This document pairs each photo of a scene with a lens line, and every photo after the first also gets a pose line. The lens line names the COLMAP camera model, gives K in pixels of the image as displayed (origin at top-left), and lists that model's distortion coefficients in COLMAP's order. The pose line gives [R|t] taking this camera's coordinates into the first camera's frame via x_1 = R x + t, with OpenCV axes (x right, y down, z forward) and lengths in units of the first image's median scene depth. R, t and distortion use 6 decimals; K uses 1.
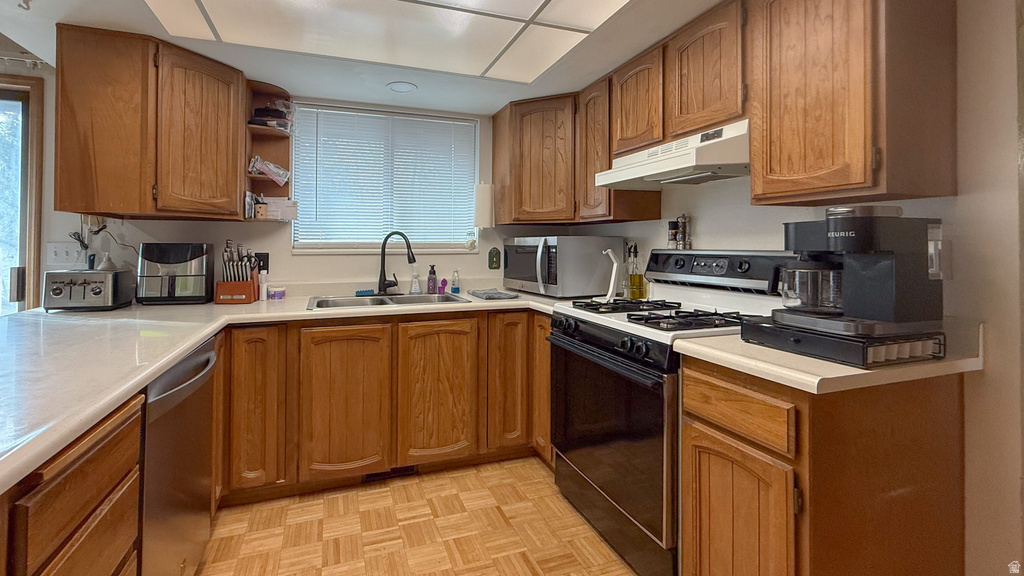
lens RADIAL K [[419.6, 0, 486.0], [0, 419.6, 250.7], [0, 0, 1]] dist [-0.000037, -0.000049]
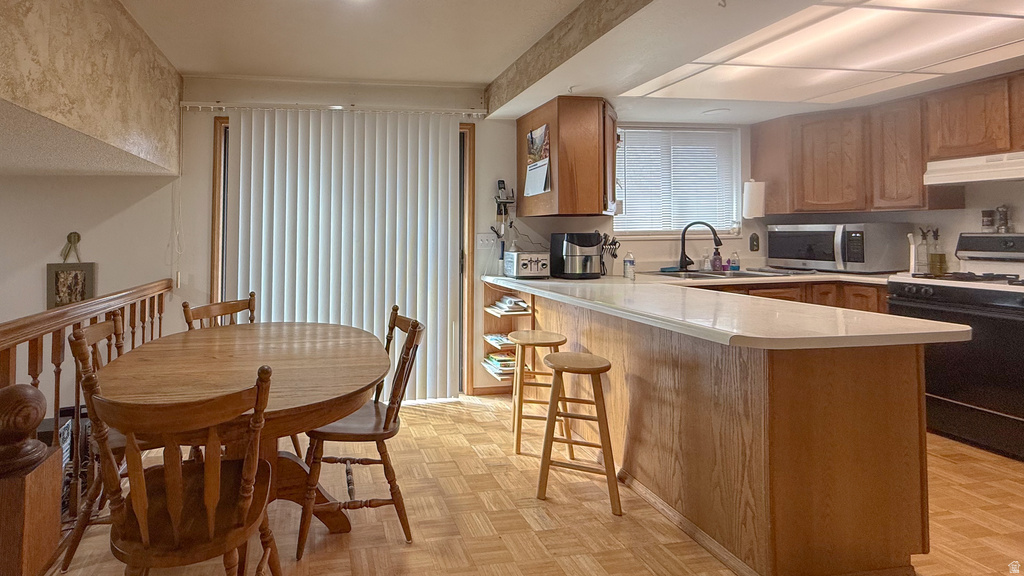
lens RADIAL K [[439.9, 0, 411.3], [0, 439.9, 232.6], [0, 0, 1]] dist [-0.000692, -0.000254]
pose [[0.984277, -0.012788, -0.176166, -0.957098], [0.011108, 0.999883, -0.010517, -0.009318], [0.176280, 0.008395, 0.984304, -0.548015]]
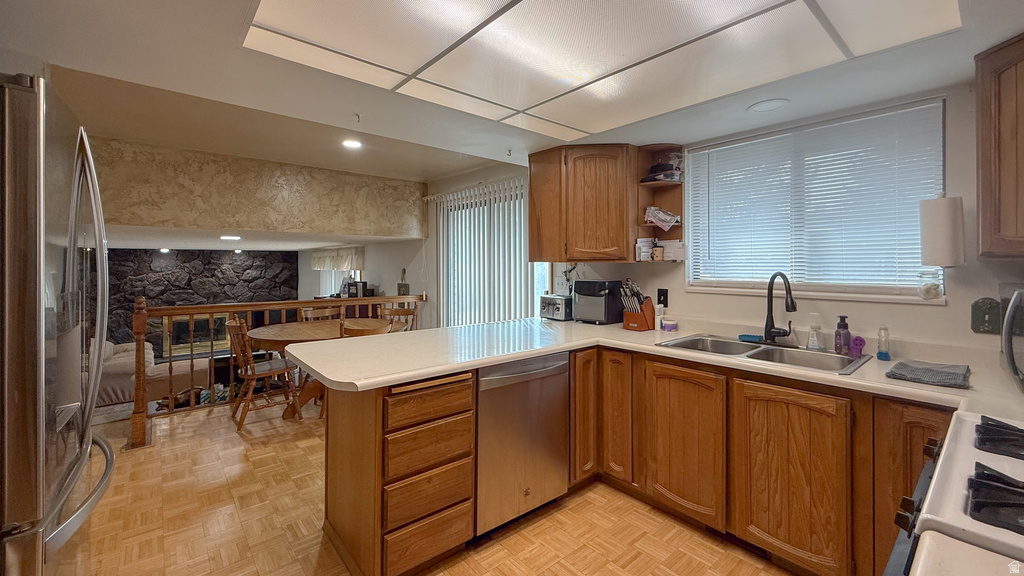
lens RADIAL K [[419.3, 0, 508.4], [0, 419.3, 275.0], [0, 0, 1]] dist [-0.000048, -0.000050]
pose [[0.378813, 0.023165, -0.925183, 0.409612], [-0.011335, 0.999728, 0.020390, -0.057369], [0.925404, 0.002763, 0.378973, 0.192260]]
